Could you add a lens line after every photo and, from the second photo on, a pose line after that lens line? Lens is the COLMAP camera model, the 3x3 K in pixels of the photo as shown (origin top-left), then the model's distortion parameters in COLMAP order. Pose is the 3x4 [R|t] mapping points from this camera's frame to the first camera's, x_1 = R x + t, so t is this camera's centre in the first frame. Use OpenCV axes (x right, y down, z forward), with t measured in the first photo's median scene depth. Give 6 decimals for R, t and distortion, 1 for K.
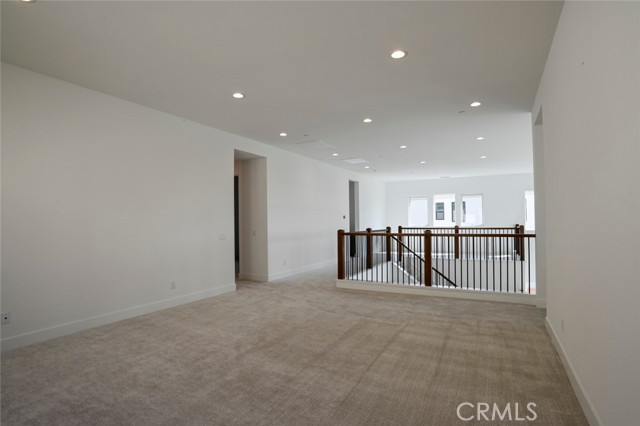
lens RADIAL K [[328.7, 0, 318.5], [0, 328.7, 213.8], [0, 0, 1]] dist [-0.072366, 0.025670]
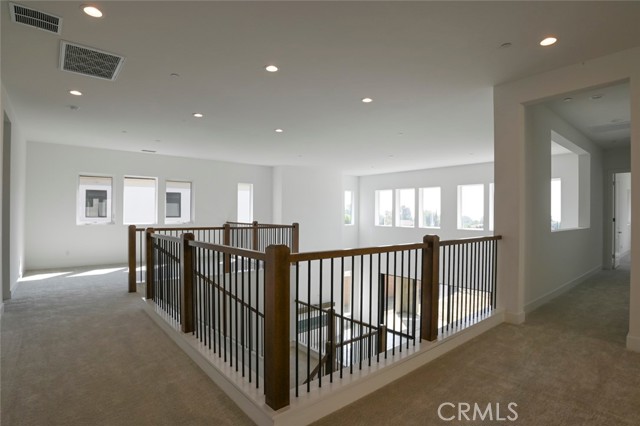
lens RADIAL K [[328.7, 0, 318.5], [0, 328.7, 213.8], [0, 0, 1]] dist [-0.072366, 0.025670]
pose [[0.377790, 0.007709, 0.925859, -0.151385], [-0.021147, 0.999776, 0.000305, 0.009744], [-0.925650, -0.019694, 0.377869, 0.633304]]
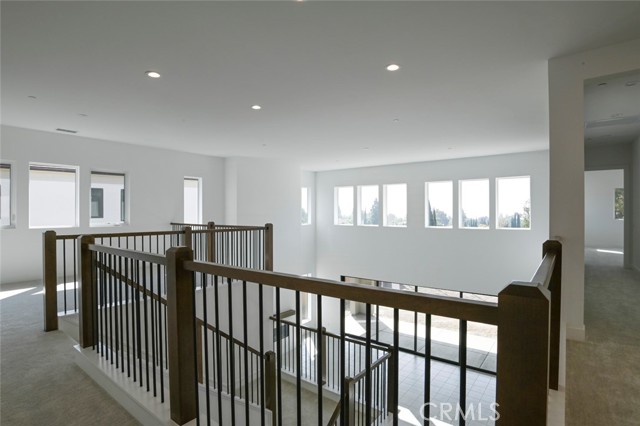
lens RADIAL K [[328.7, 0, 318.5], [0, 328.7, 213.8], [0, 0, 1]] dist [-0.072366, 0.025670]
pose [[0.175979, 0.002078, 0.984392, -0.053833], [-0.014556, 0.999894, 0.000491, 0.011971], [-0.984286, -0.014415, 0.175990, 0.786935]]
